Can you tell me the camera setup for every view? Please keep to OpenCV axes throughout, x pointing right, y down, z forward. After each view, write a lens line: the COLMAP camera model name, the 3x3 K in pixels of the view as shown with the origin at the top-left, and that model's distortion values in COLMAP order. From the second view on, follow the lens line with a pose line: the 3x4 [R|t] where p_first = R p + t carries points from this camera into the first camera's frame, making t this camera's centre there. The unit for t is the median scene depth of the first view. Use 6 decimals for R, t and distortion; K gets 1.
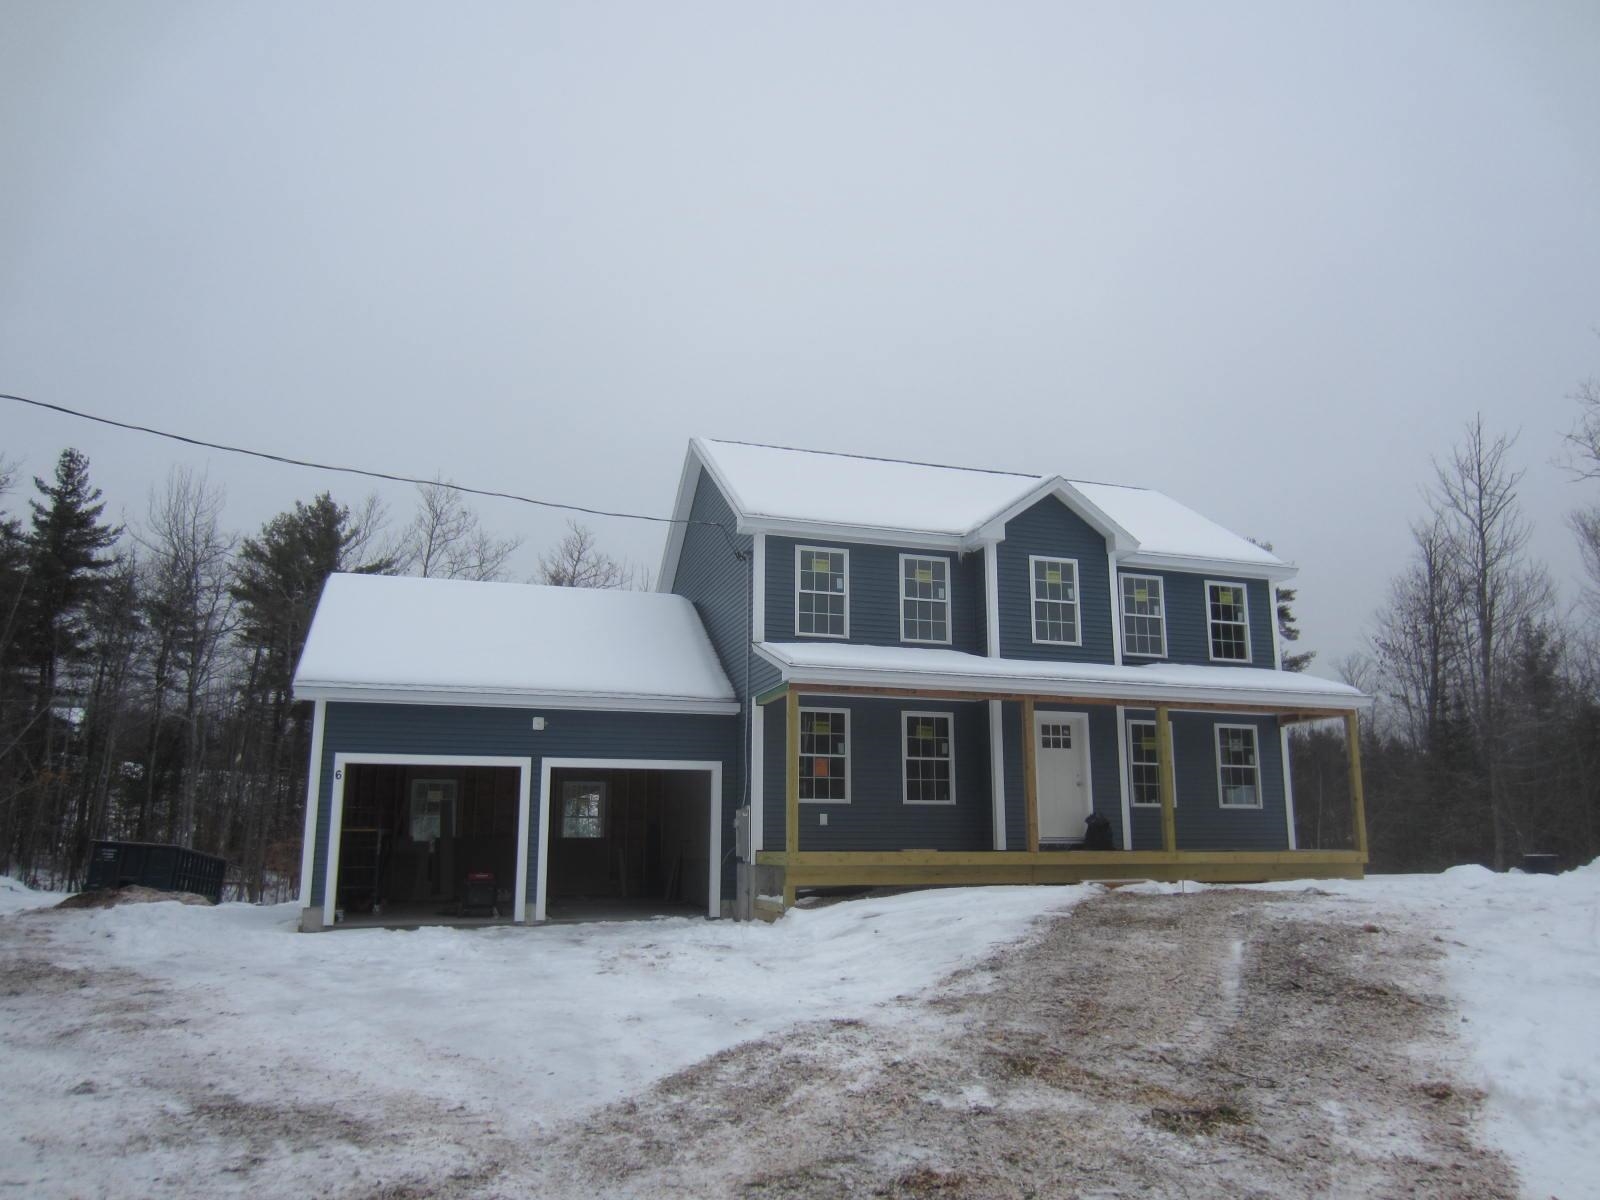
lens RADIAL K [[1140.4, 0, 800.0], [0, 1140.4, 600.0], [0, 0, 1]] dist [-0.012345, 0.002060]
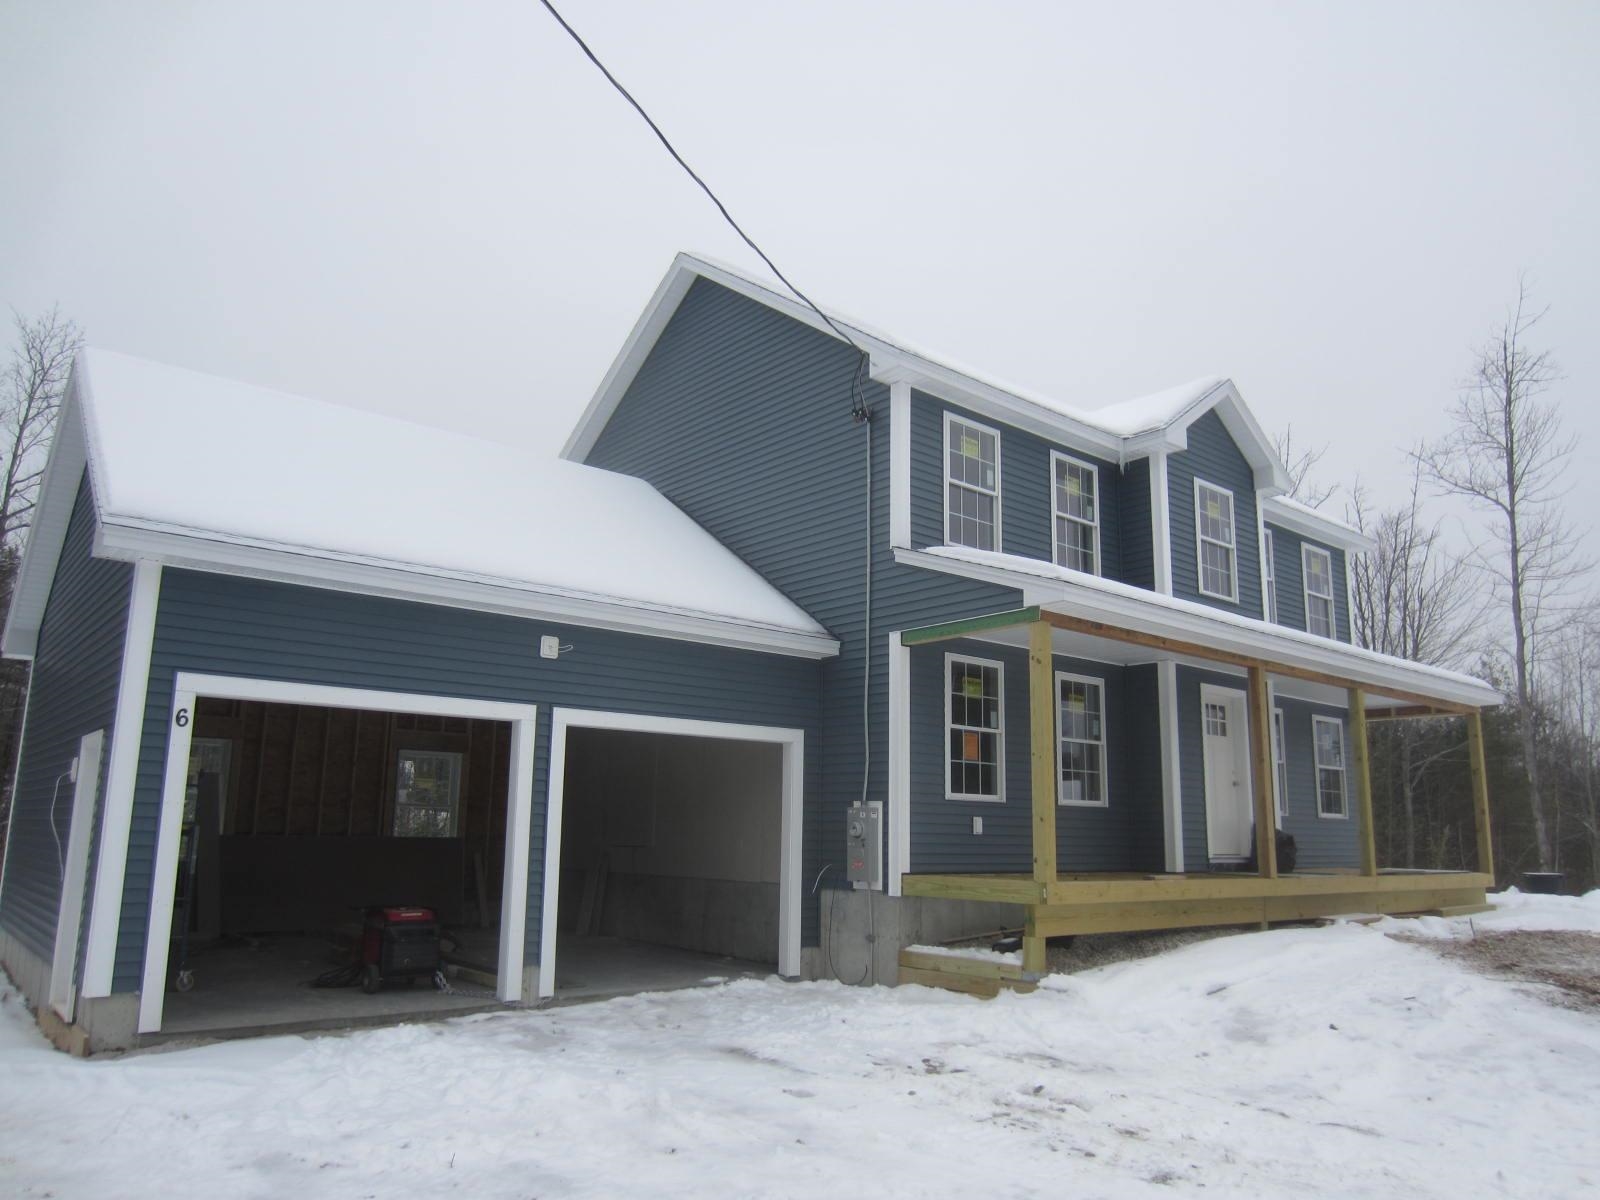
lens RADIAL K [[1140.4, 0, 800.0], [0, 1140.4, 600.0], [0, 0, 1]] dist [-0.012345, 0.002060]
pose [[0.919144, 0.094677, 0.382376, -0.331782], [-0.100626, 0.994914, -0.004462, 0.074391], [-0.380853, -0.034376, 0.923996, 0.425128]]
